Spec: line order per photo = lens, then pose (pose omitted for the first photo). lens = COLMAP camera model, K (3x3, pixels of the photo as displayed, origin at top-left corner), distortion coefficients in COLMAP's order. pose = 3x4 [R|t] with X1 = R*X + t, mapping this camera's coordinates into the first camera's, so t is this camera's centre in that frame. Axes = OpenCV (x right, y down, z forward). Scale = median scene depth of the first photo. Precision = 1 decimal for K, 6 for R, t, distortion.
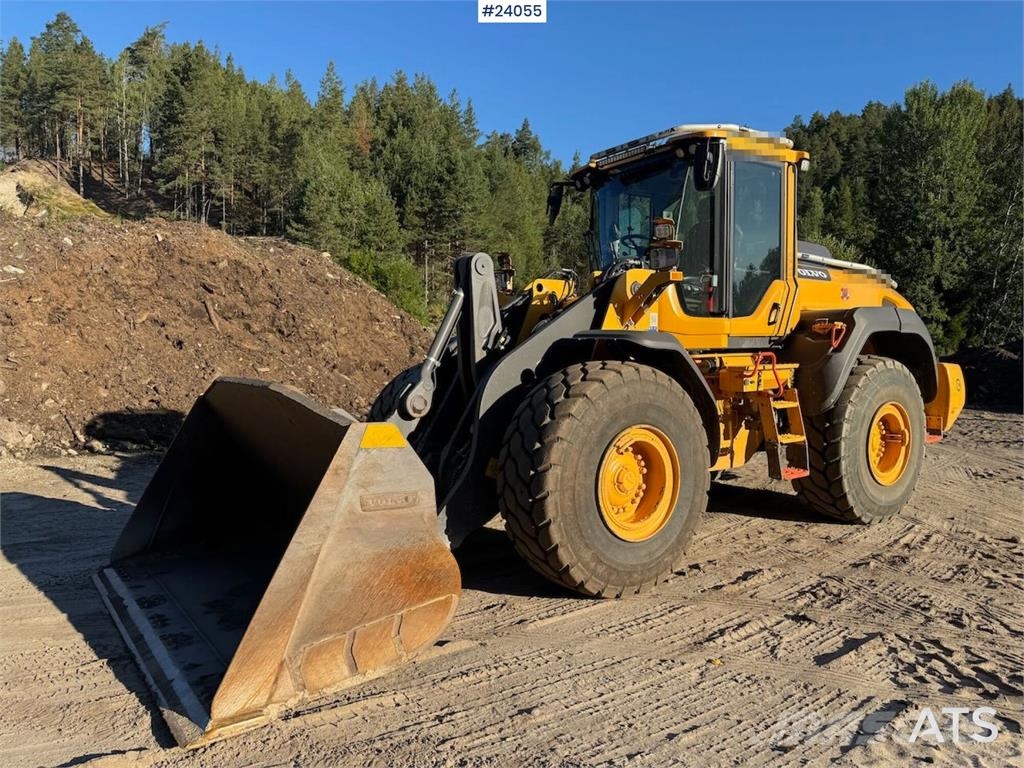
lens RADIAL K [[716.9, 0, 510.8], [0, 716.9, 383.0], [0, 0, 1]] dist [0.057643, -0.067745]
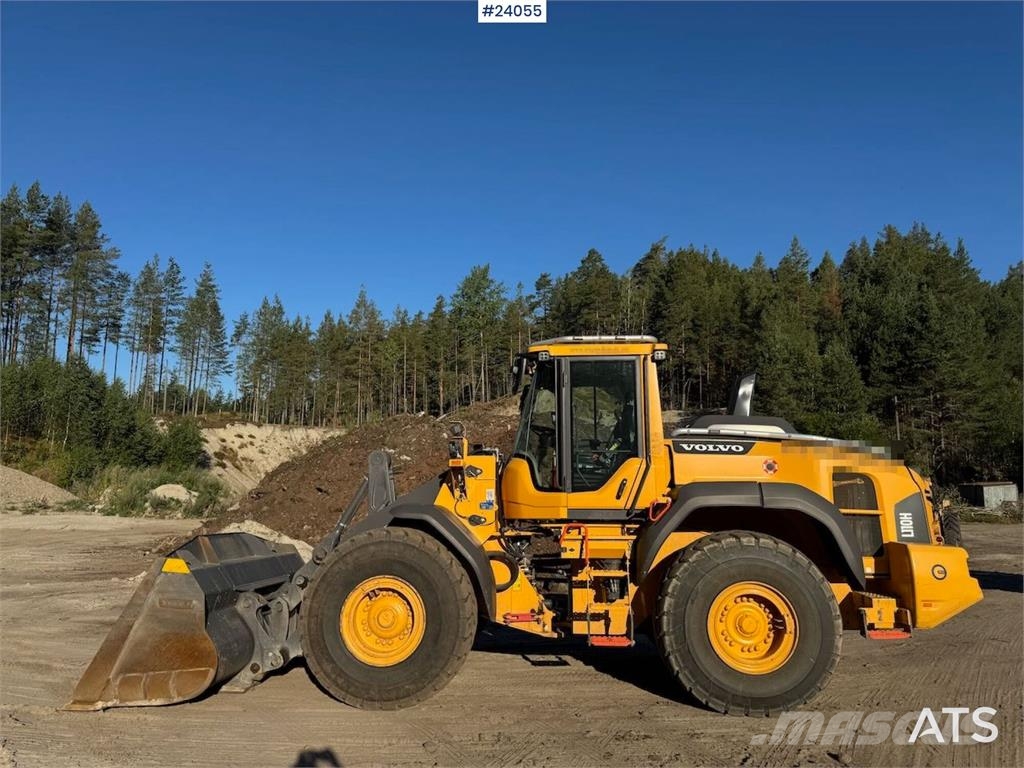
lens RADIAL K [[712.6, 0, 513.5], [0, 712.6, 383.4], [0, 0, 1]] dist [0.036451, -0.036898]
pose [[0.769527, -0.103327, -0.630200, 1.050021], [-0.042088, 0.976473, -0.211494, -0.017365], [0.637226, 0.189274, 0.747073, 0.059621]]
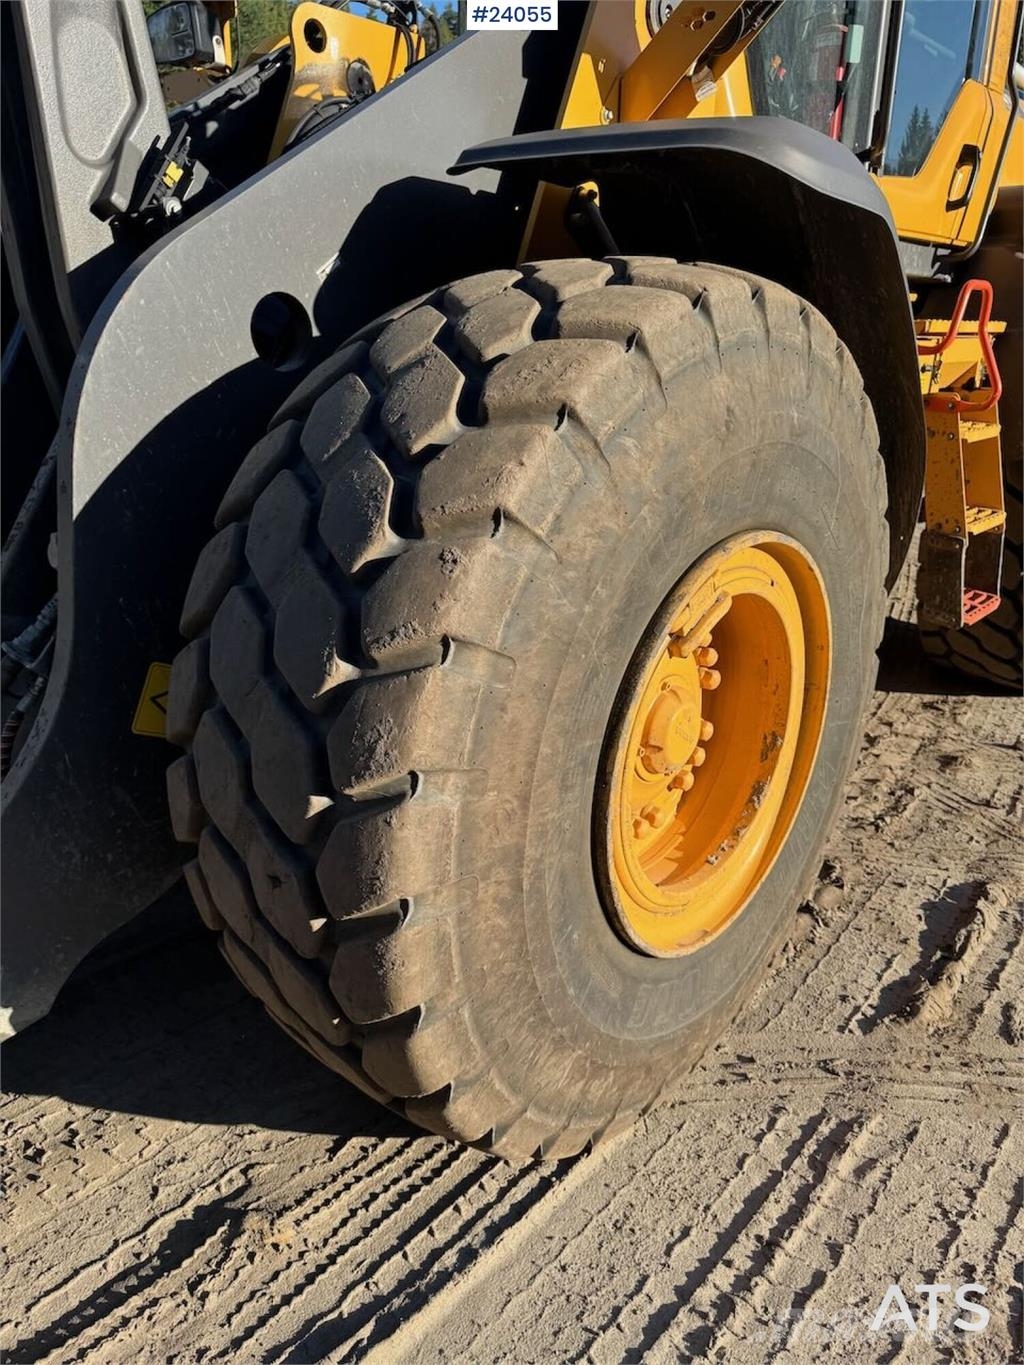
lens RADIAL K [[959.2, 0, 518.1], [0, 959.2, 690.9], [0, 0, 1]] dist [0.047523, -0.054591]
pose [[0.975388, -0.060284, 0.212094, 0.022456], [-0.006575, 0.953520, 0.301258, 0.008399], [-0.220397, -0.295238, 0.929656, 0.574123]]
